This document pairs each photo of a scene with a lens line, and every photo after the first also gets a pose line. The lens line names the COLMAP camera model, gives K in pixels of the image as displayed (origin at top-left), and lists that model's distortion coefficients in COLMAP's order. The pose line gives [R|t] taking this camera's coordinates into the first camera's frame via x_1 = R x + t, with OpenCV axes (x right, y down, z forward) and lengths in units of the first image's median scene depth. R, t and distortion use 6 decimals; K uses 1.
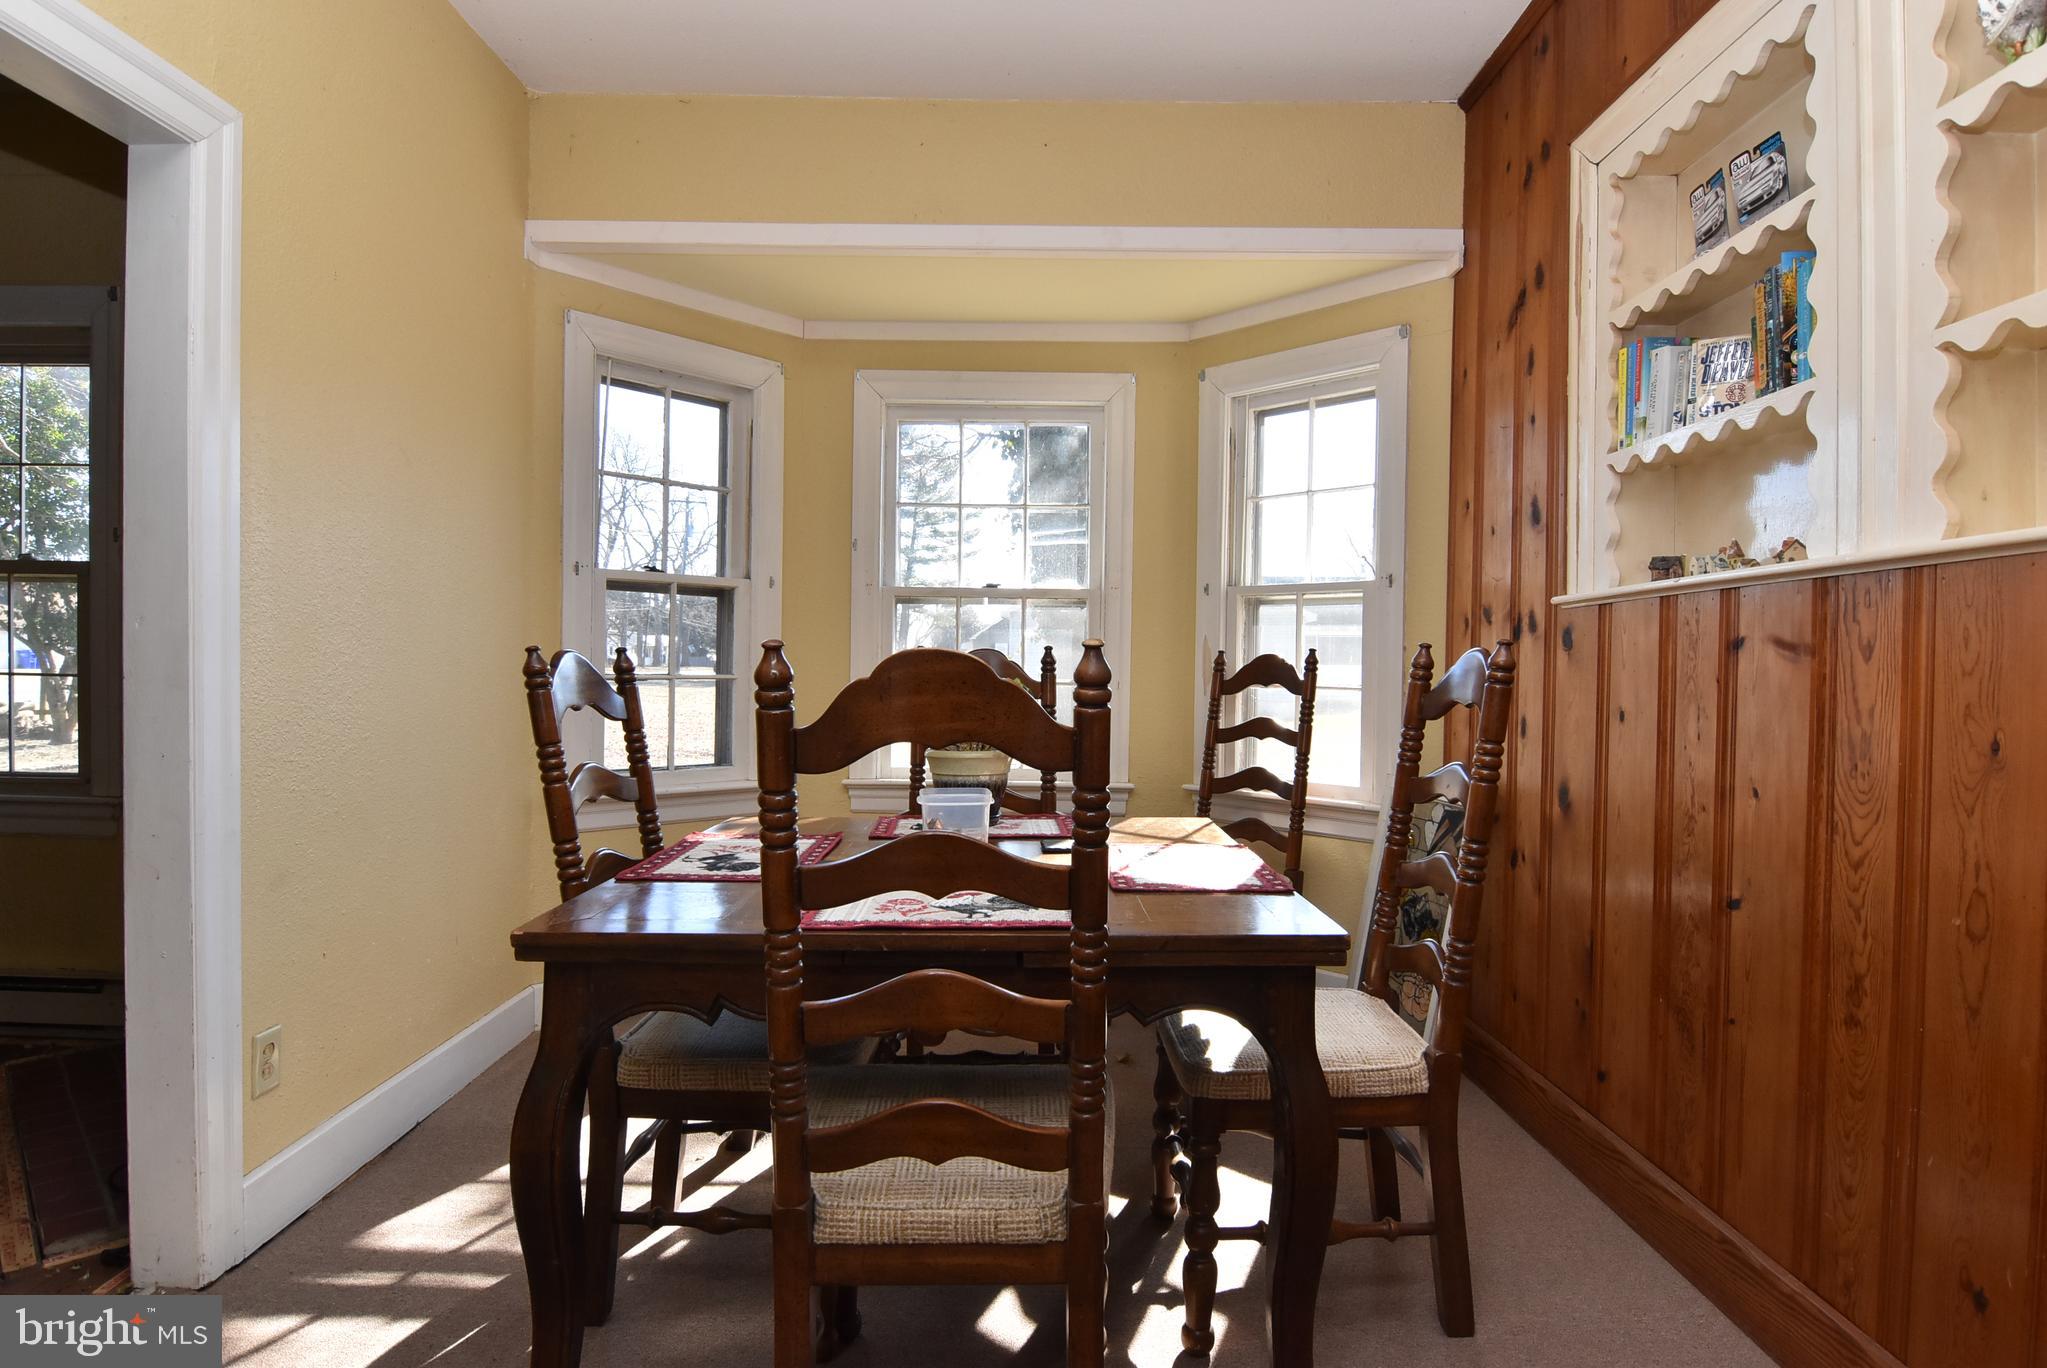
lens RADIAL K [[1085.8, 0, 1027.8], [0, 1085.8, 677.9], [0, 0, 1]] dist [0.007649, -0.022240]
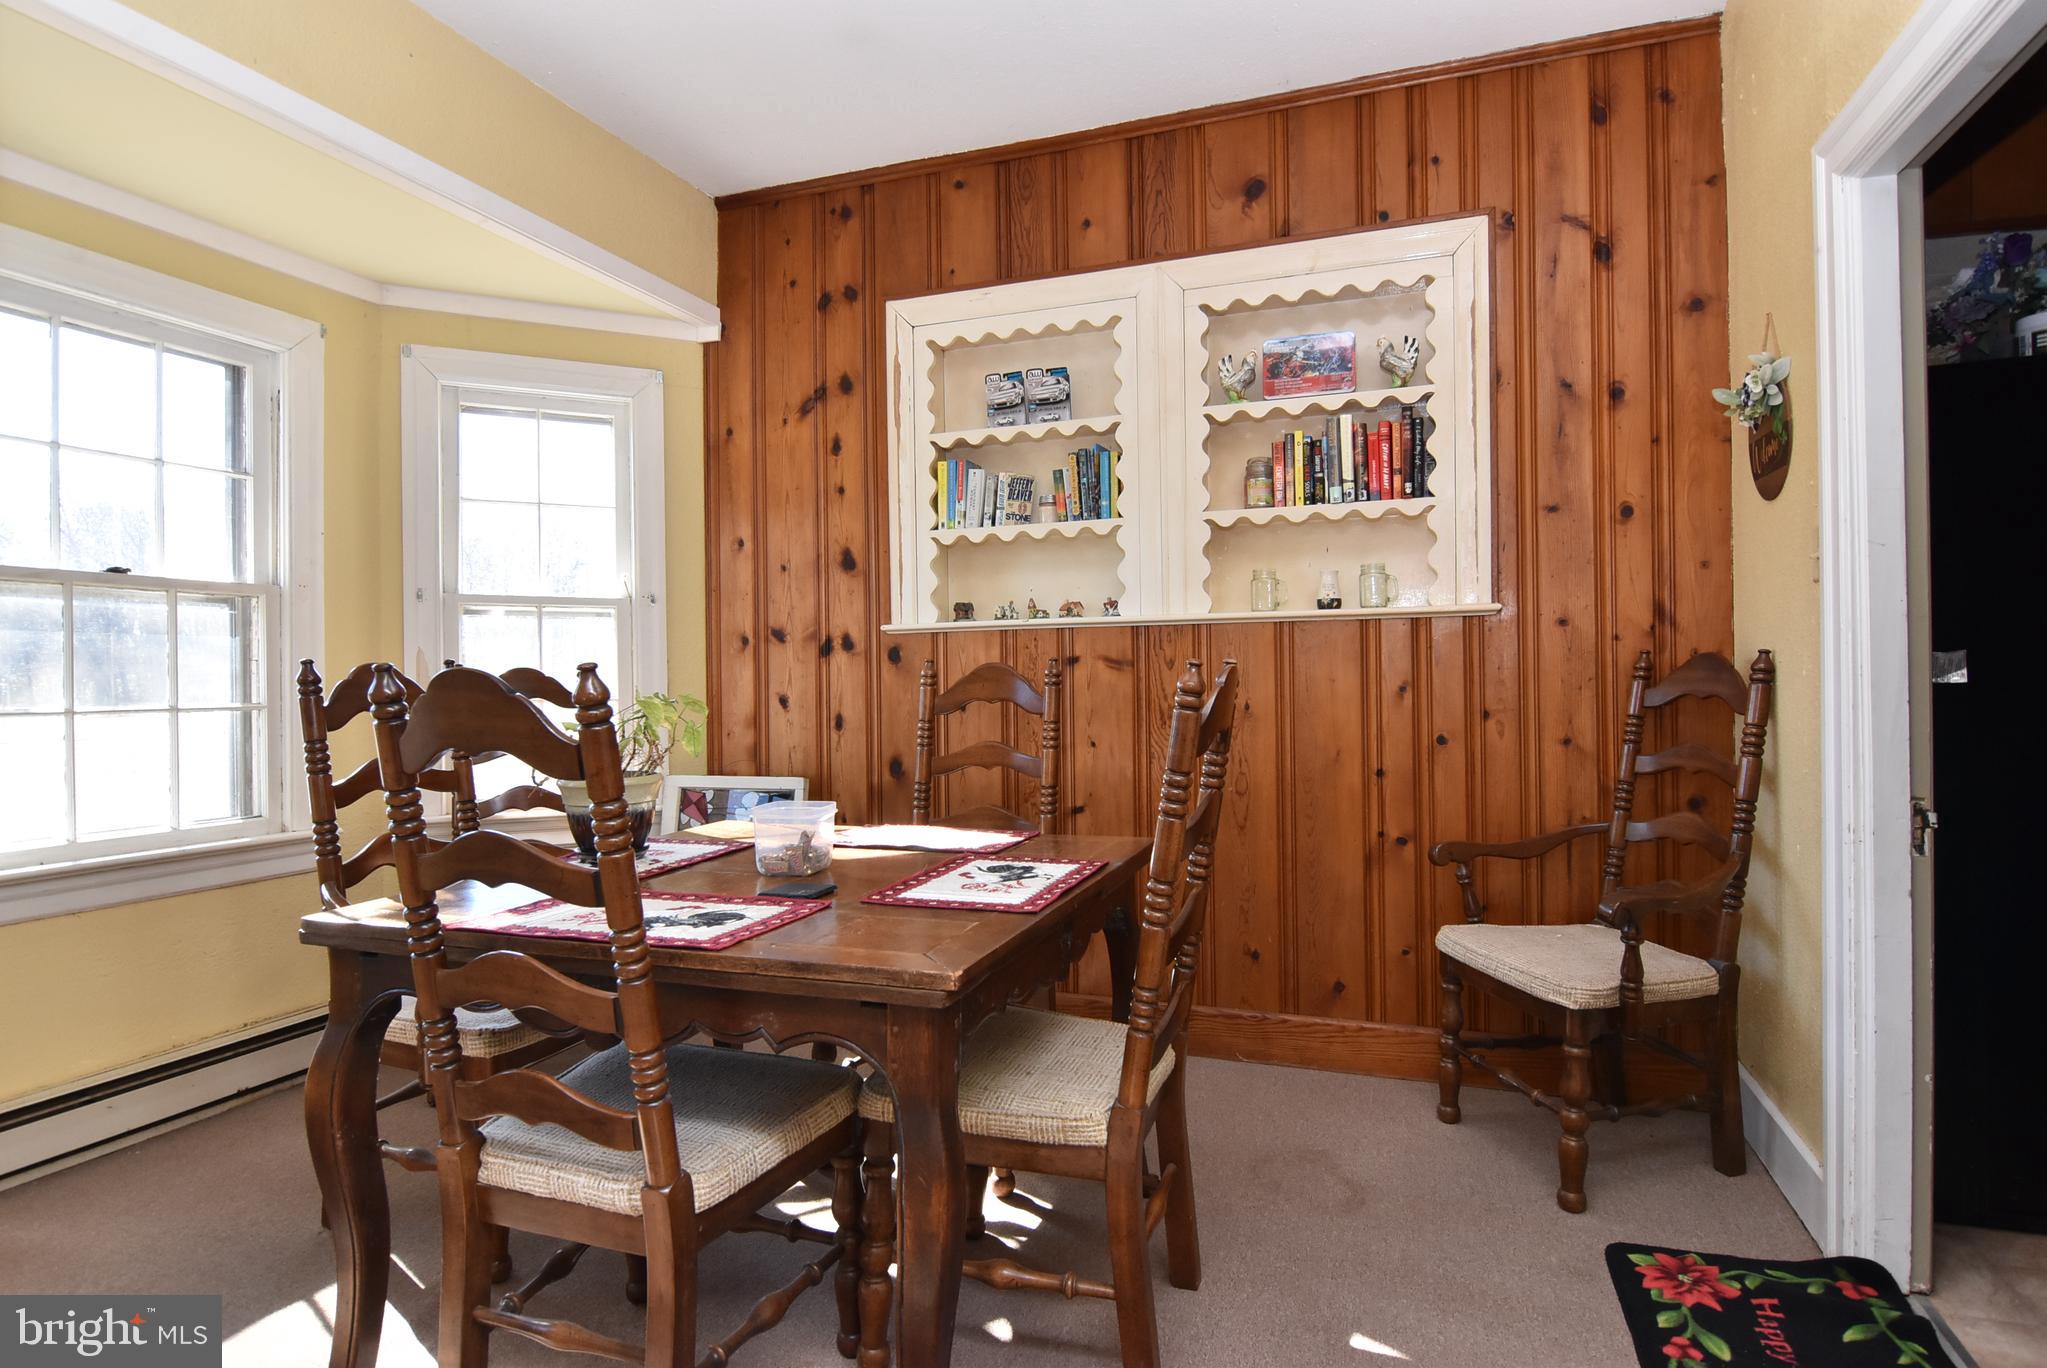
lens RADIAL K [[1085.8, 0, 1027.8], [0, 1085.8, 677.9], [0, 0, 1]] dist [0.007649, -0.022240]
pose [[0.342017, -0.016245, 0.939553, -0.719148], [0.023043, 0.999695, 0.008897, -0.014486], [-0.939411, 0.018607, 0.342287, 0.337667]]
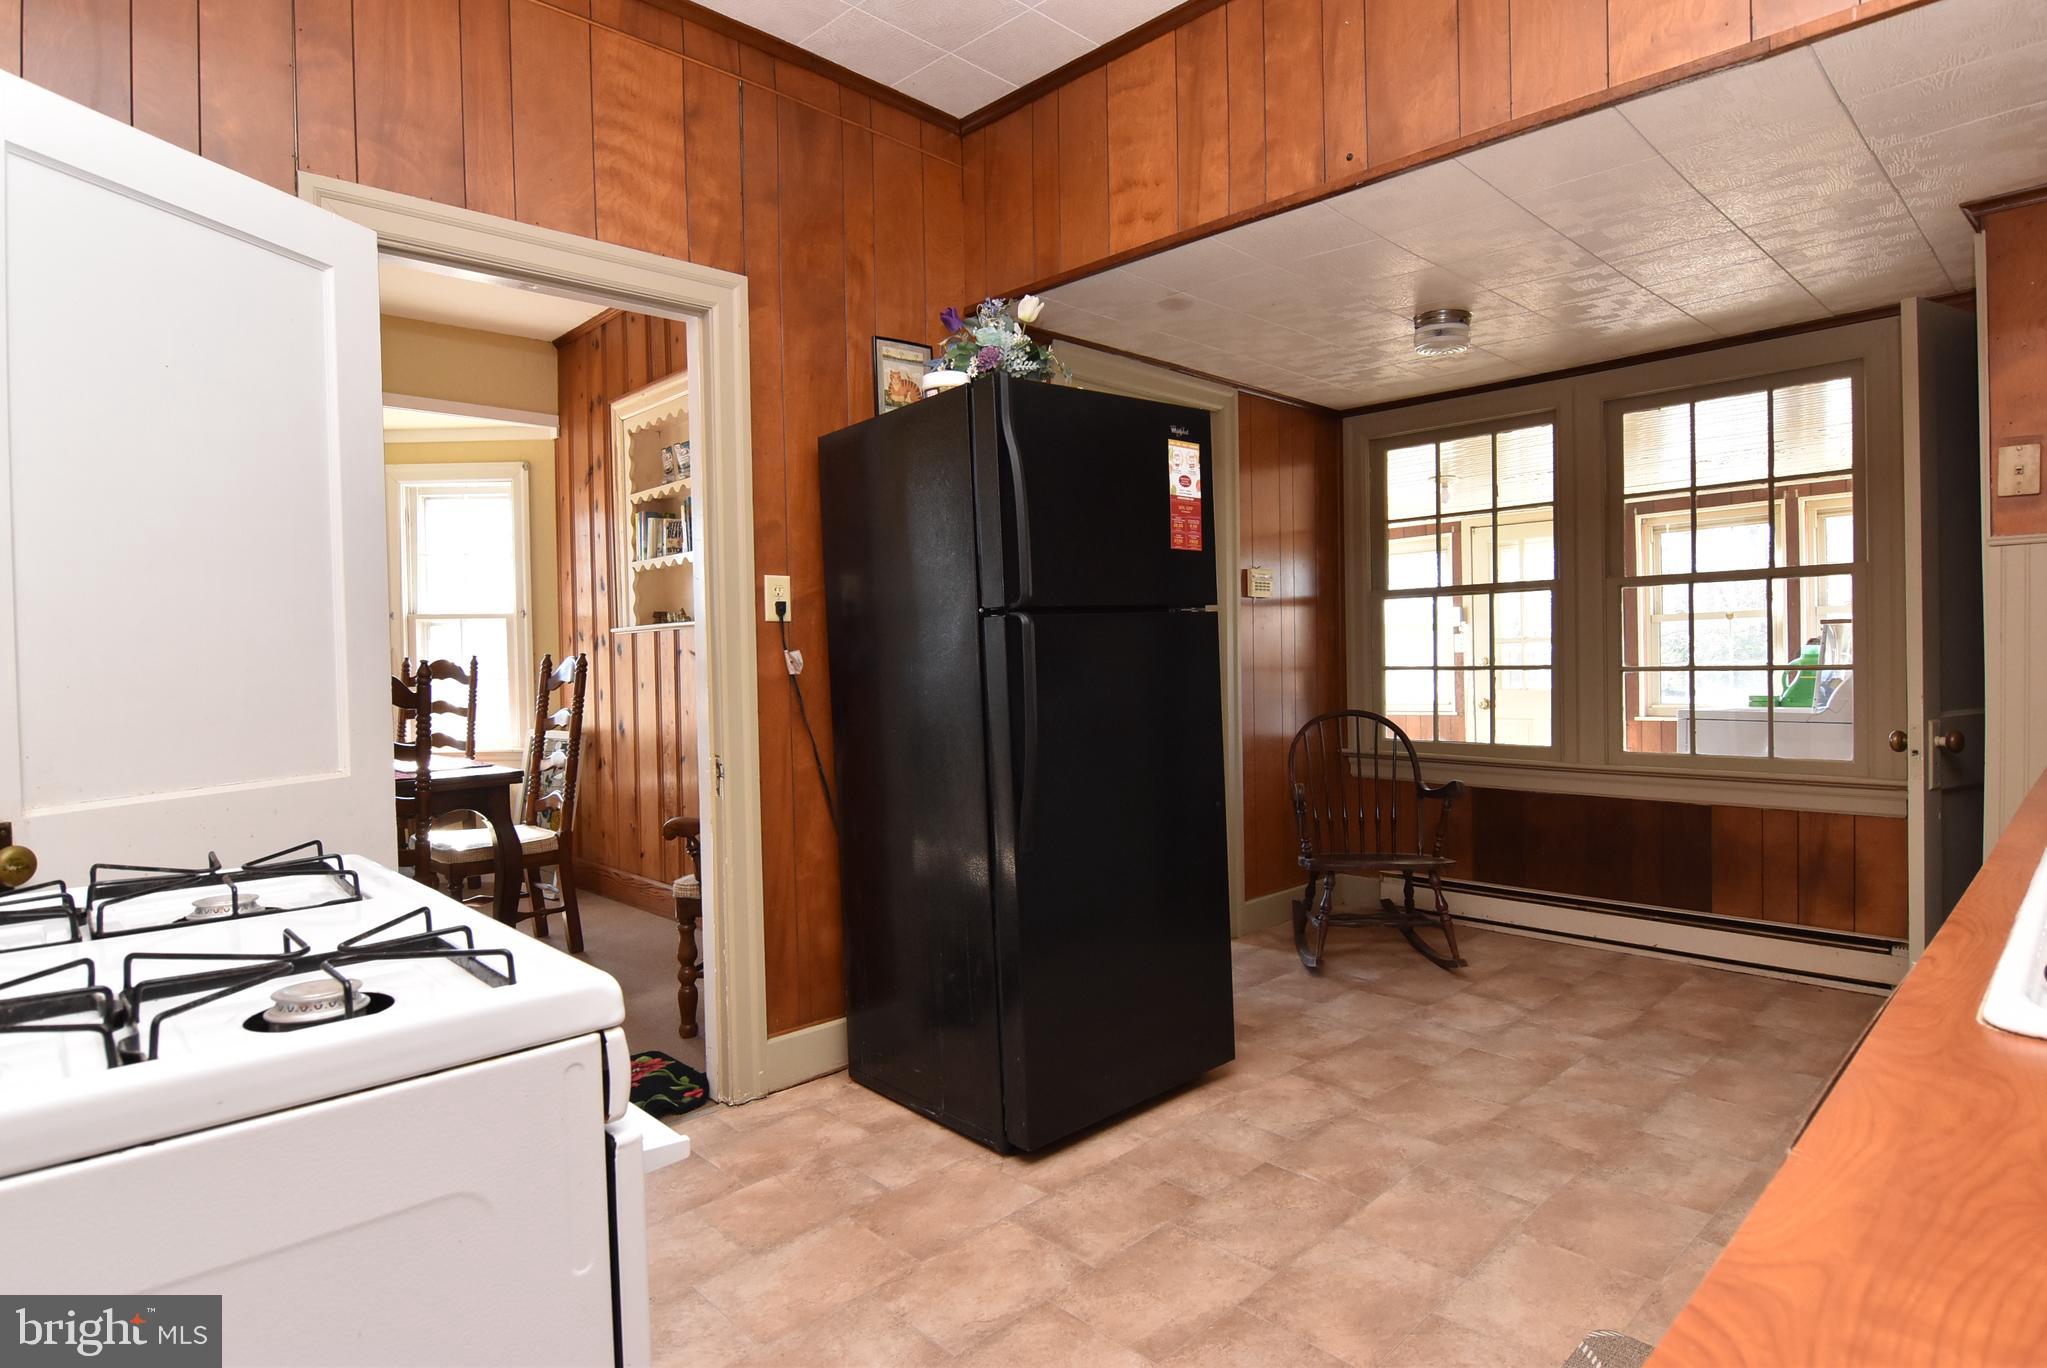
lens RADIAL K [[1085.8, 0, 1027.8], [0, 1085.8, 677.9], [0, 0, 1]] dist [0.007649, -0.022240]
pose [[0.720098, -0.041440, 0.692634, -0.340583], [0.036353, 0.999097, 0.021980, 0.000551], [-0.692920, 0.009352, 0.720954, -0.934541]]
